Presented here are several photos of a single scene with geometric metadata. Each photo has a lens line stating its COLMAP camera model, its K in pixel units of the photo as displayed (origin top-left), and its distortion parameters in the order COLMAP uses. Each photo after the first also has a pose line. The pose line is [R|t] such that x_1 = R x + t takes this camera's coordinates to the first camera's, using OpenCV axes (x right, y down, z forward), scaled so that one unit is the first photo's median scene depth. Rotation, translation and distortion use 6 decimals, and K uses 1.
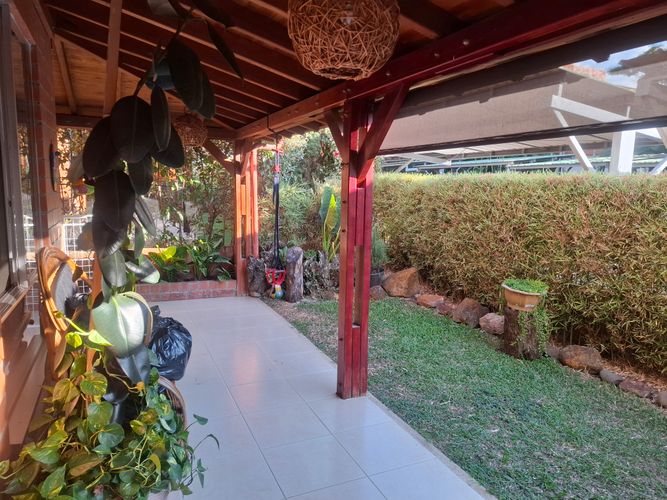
lens RADIAL K [[465.9, 0, 345.6], [0, 465.9, 258.0], [0, 0, 1]] dist [0.084297, -0.086006]
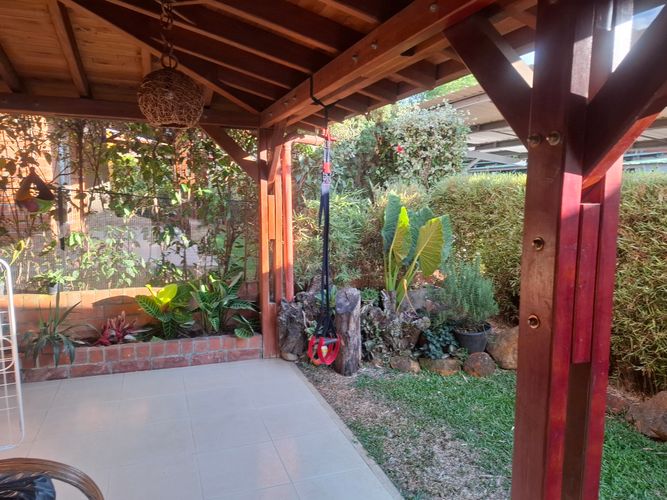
lens RADIAL K [[465.9, 0, 344.2], [0, 465.9, 266.5], [0, 0, 1]] dist [0.084297, -0.086006]
pose [[0.997706, -0.003490, -0.067611, -0.070401], [0.003718, 0.999988, 0.003250, -0.056515], [0.067599, -0.003494, 0.997706, 0.343131]]
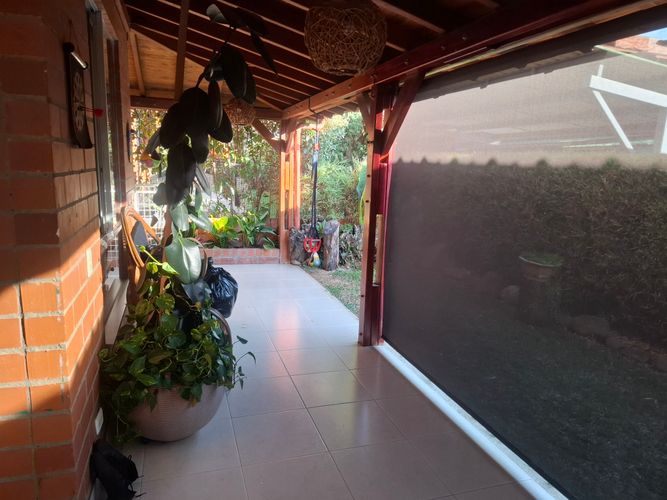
lens RADIAL K [[465.9, 0, 344.3], [0, 465.9, 260.9], [0, 0, 1]] dist [0.084297, -0.086006]
pose [[0.994202, 0.034666, -0.101785, 0.033026], [-0.030021, 0.998452, 0.046823, 0.020023], [0.103251, -0.043496, 0.993704, -0.082418]]
